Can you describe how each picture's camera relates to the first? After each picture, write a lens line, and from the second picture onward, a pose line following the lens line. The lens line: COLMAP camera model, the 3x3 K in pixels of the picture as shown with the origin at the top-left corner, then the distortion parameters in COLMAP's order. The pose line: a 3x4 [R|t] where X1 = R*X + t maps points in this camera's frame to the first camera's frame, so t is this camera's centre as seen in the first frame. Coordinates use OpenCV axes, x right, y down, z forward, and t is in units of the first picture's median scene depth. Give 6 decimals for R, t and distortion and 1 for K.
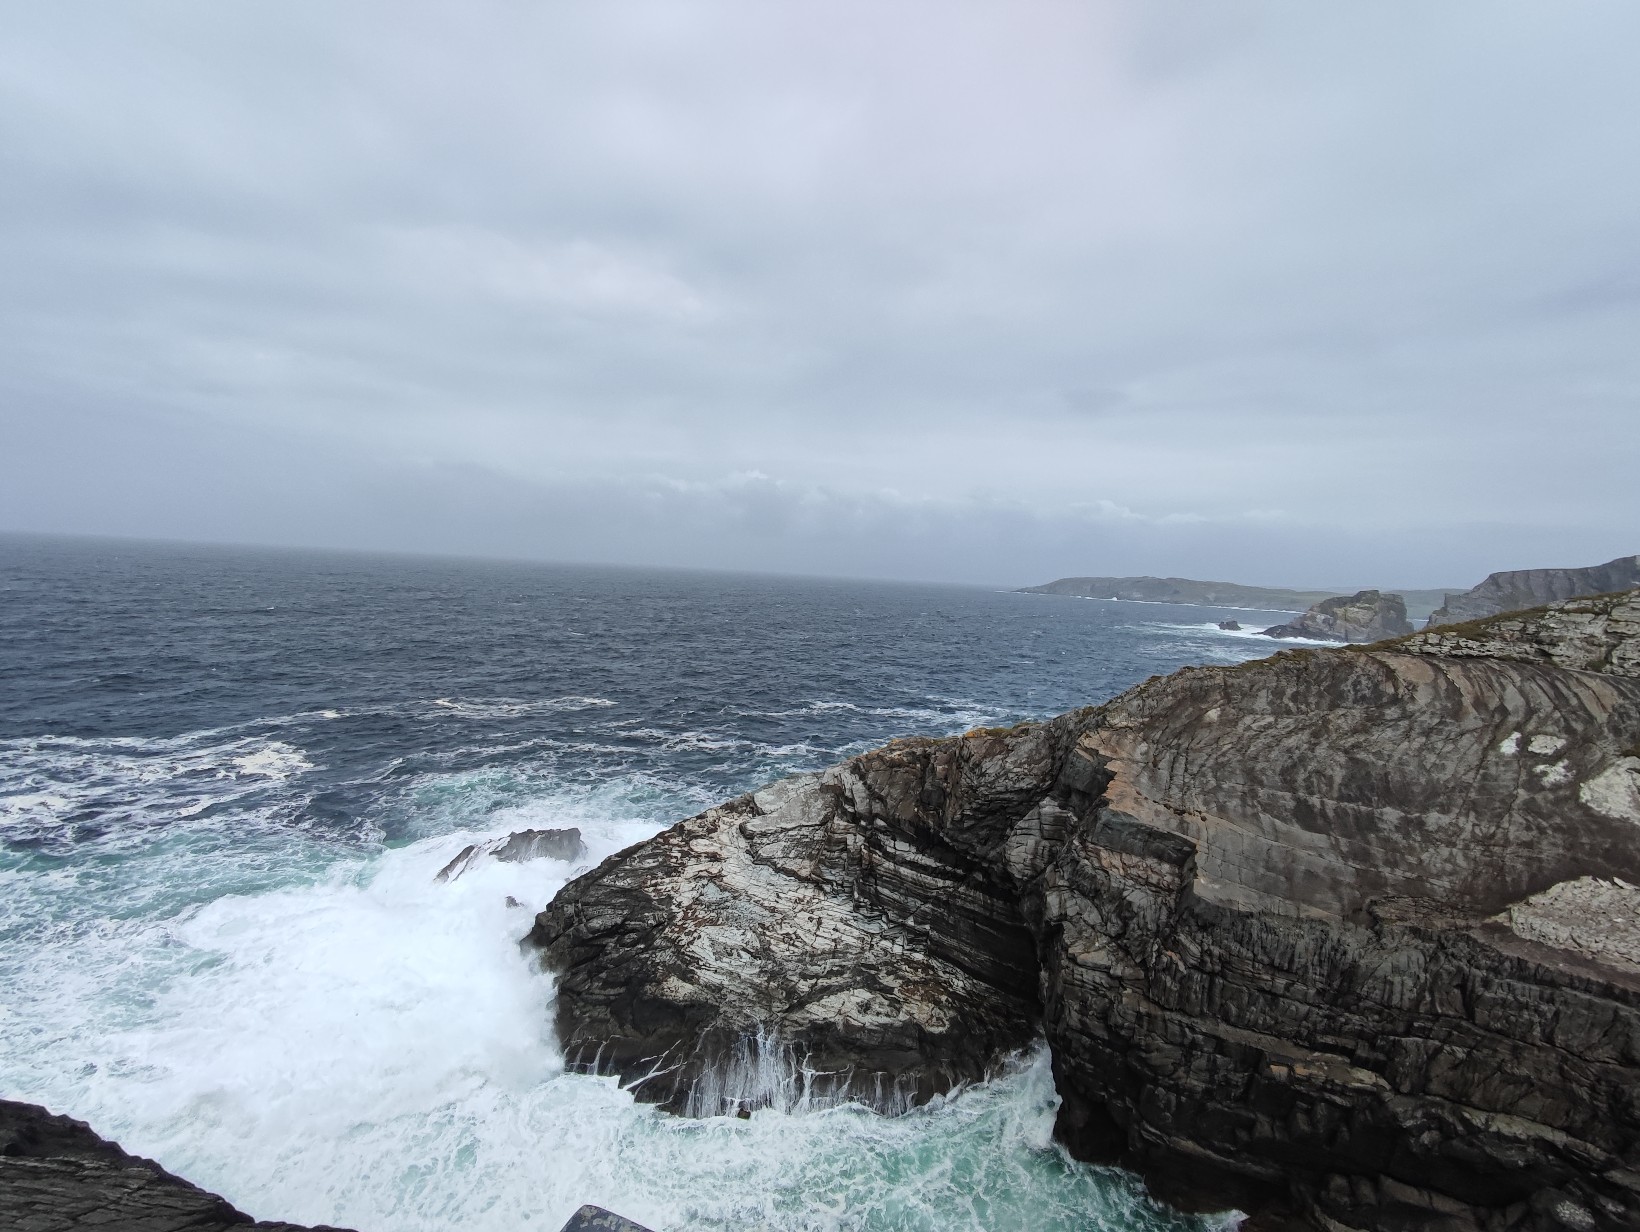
lens RADIAL K [[748.1, 0, 816.9], [0, 748.1, 621.8], [0, 0, 1]] dist [-0.003161, -0.000472]
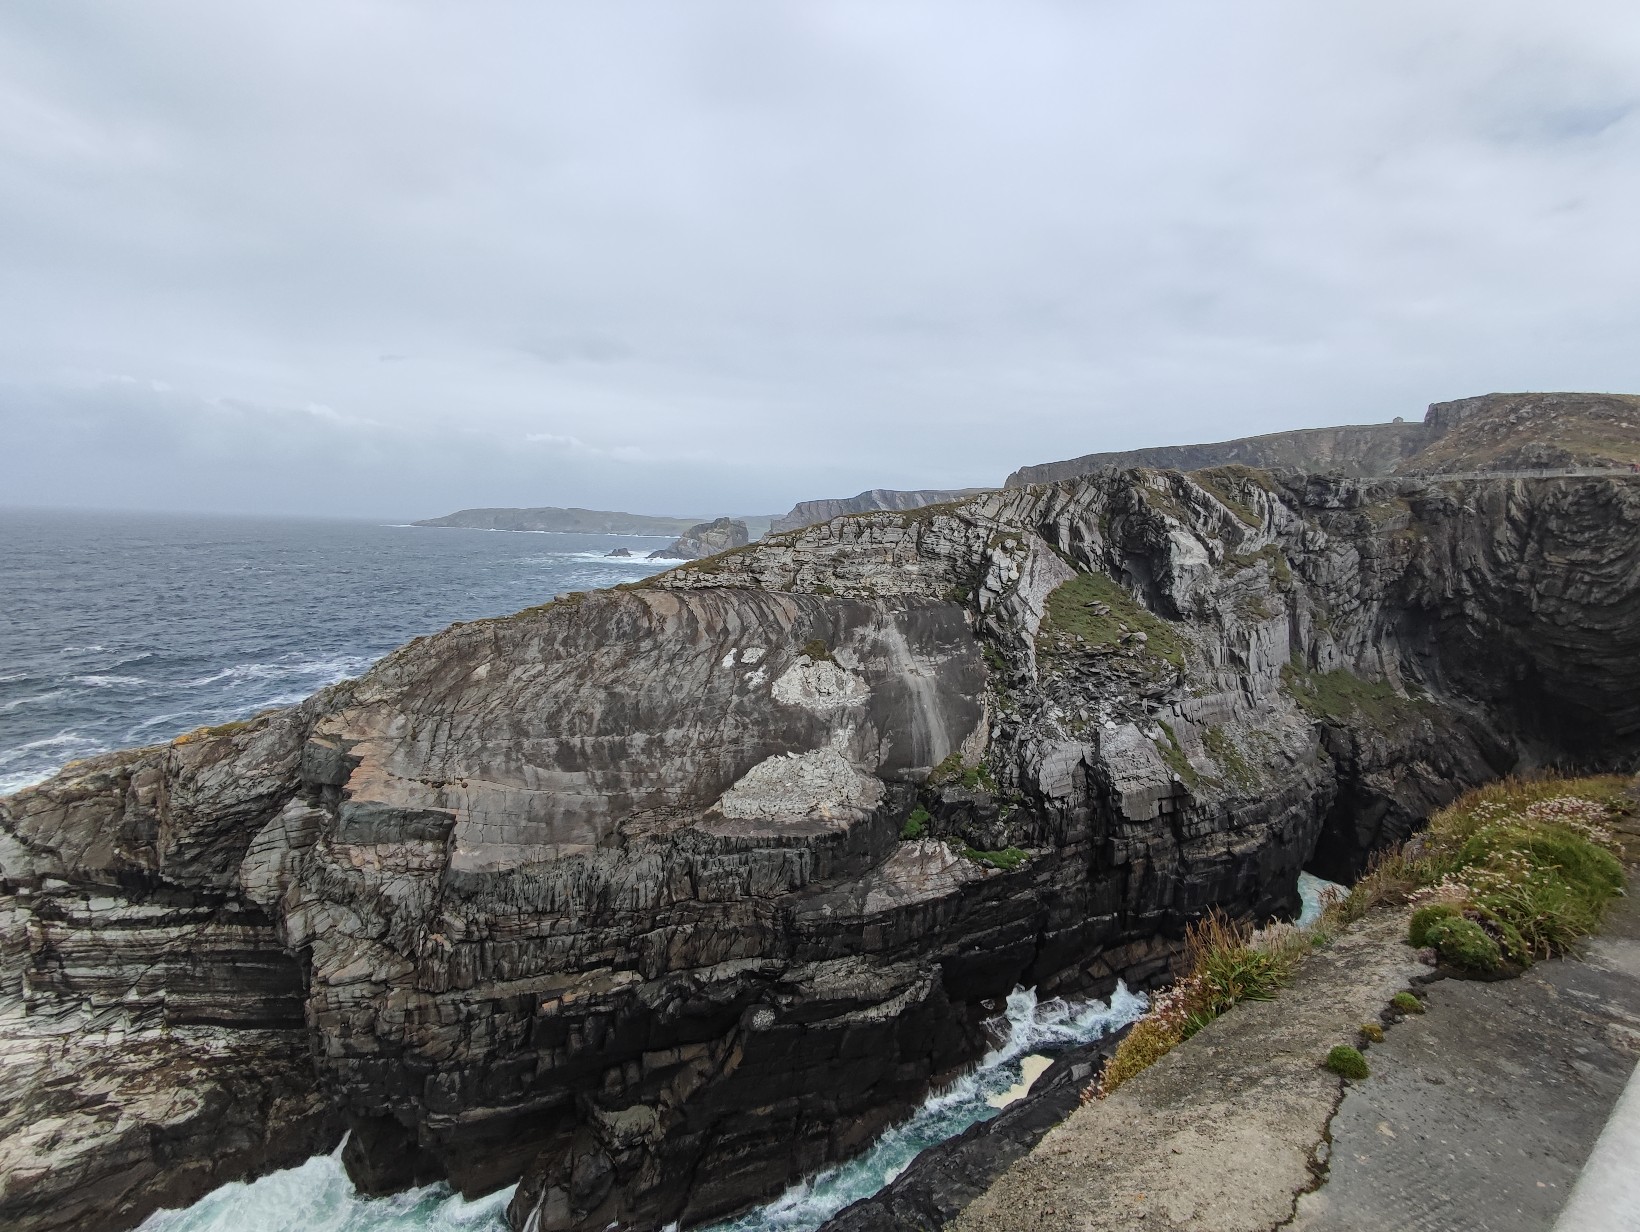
lens RADIAL K [[748.1, 0, 814.9], [0, 748.1, 617.5], [0, 0, 1]] dist [-0.003161, -0.000472]
pose [[0.736536, -0.109554, 0.667467, 0.210900], [0.051148, 0.992992, 0.106543, -0.025241], [-0.674462, -0.044334, 0.736978, 0.004620]]
